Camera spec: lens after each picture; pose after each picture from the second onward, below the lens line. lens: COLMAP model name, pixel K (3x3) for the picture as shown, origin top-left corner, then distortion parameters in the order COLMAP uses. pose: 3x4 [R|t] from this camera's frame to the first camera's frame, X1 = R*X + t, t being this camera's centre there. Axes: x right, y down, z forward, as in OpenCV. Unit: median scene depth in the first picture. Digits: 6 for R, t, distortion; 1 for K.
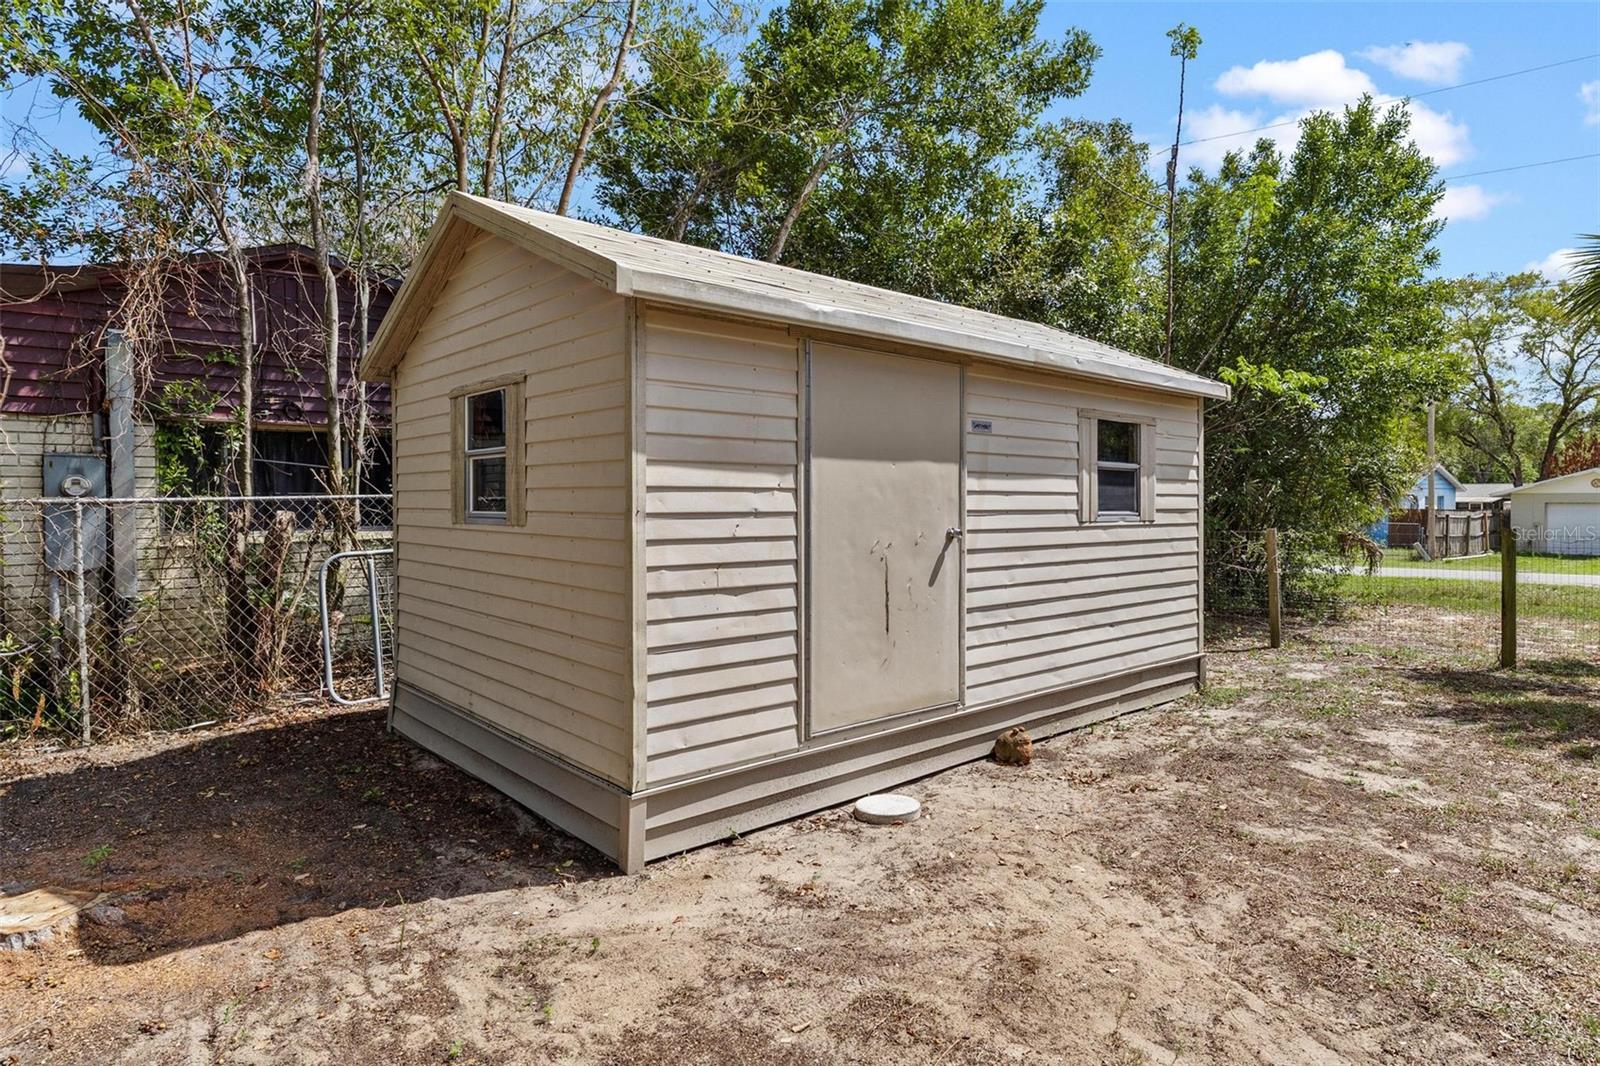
lens RADIAL K [[891.6, 0, 799.5], [0, 891.6, 494.1], [0, 0, 1]] dist [-0.000088, -0.000012]
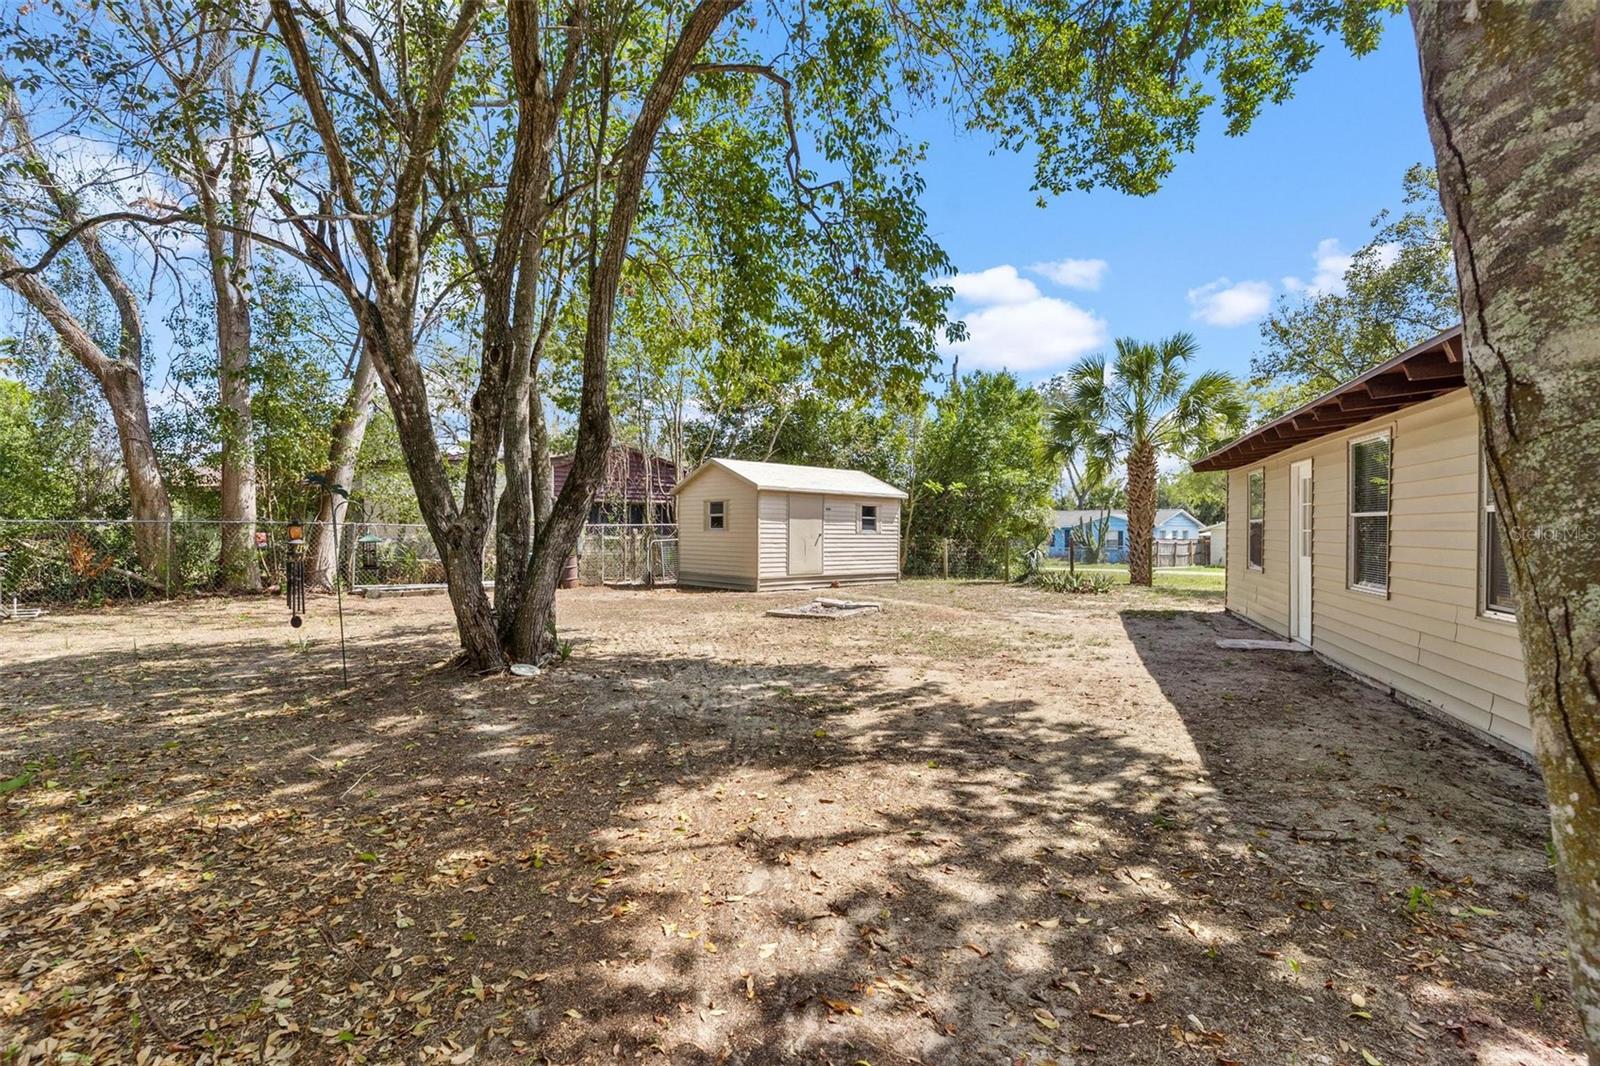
lens RADIAL K [[779.8, 0, 798.0], [0, 779.8, 518.5], [0, 0, 1]] dist [-0.001843, -0.000165]
pose [[0.998768, 0.008672, 0.048862, -0.127245], [-0.008178, 0.999913, -0.010311, 0.005680], [-0.048947, 0.009899, 0.998752, -2.778874]]
